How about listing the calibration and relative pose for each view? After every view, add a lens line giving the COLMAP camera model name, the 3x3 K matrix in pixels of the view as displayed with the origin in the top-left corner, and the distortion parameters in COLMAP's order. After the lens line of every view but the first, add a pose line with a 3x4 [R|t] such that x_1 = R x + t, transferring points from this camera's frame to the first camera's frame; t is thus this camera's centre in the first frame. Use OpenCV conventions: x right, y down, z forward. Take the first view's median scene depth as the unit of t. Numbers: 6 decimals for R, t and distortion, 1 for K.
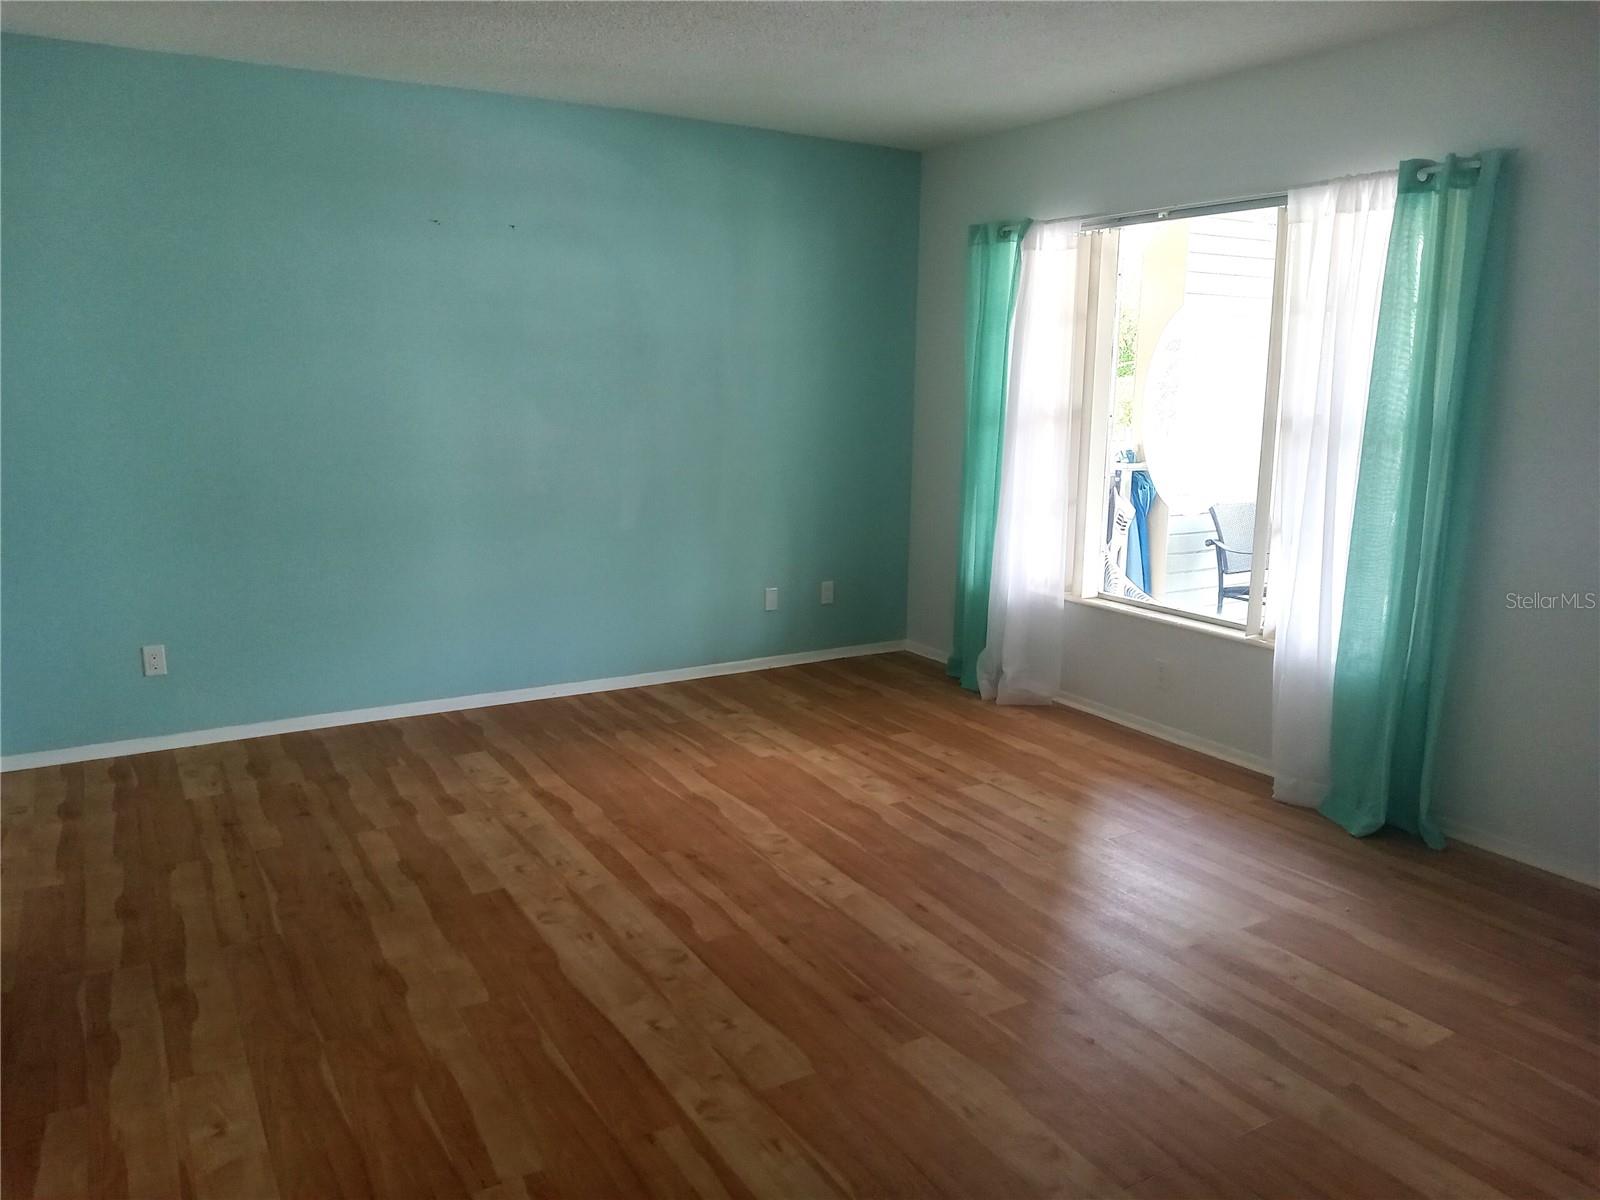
lens RADIAL K [[1190.6, 0, 802.0], [0, 1190.6, 604.0], [0, 0, 1]] dist [0.005312, -0.005740]
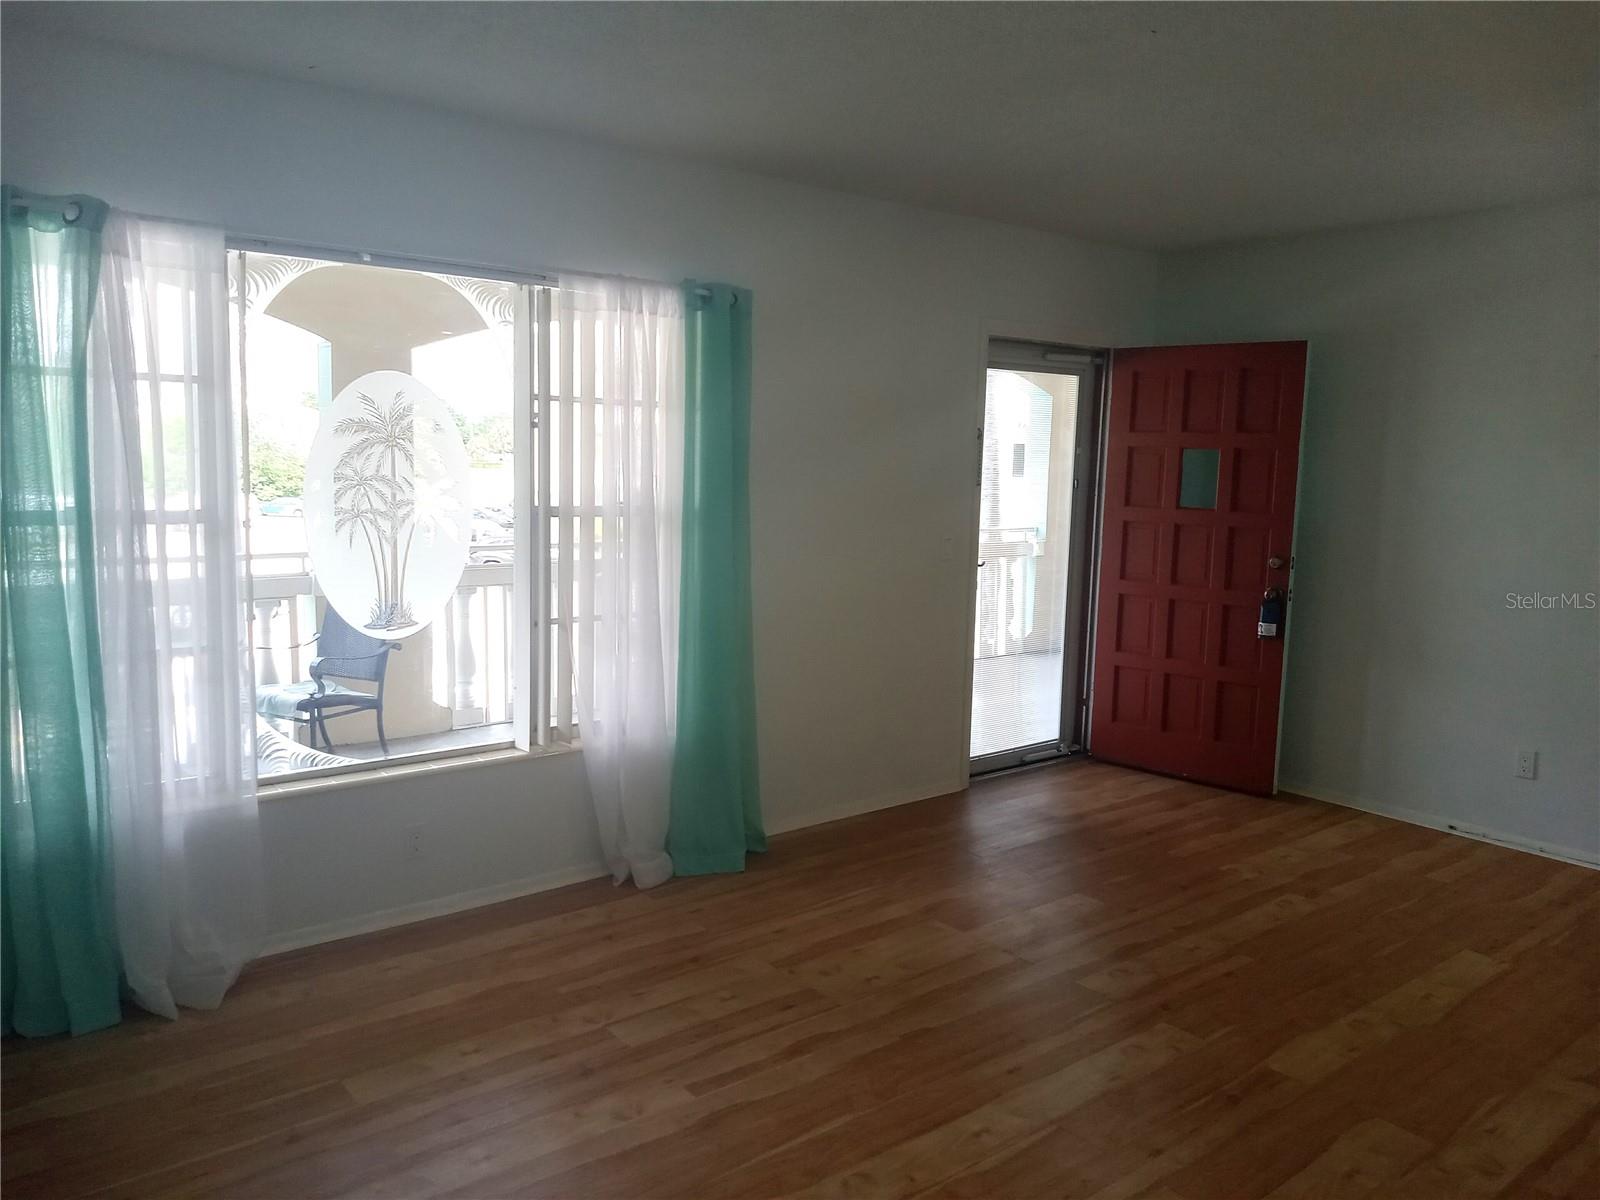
lens RADIAL K [[1190.6, 0, 802.0], [0, 1190.6, 604.0], [0, 0, 1]] dist [0.005312, -0.005740]
pose [[-0.152158, -0.143248, 0.977920, -0.589580], [0.164142, 0.972038, 0.167926, -0.223286], [-0.974631, 0.186069, -0.124390, 0.995653]]
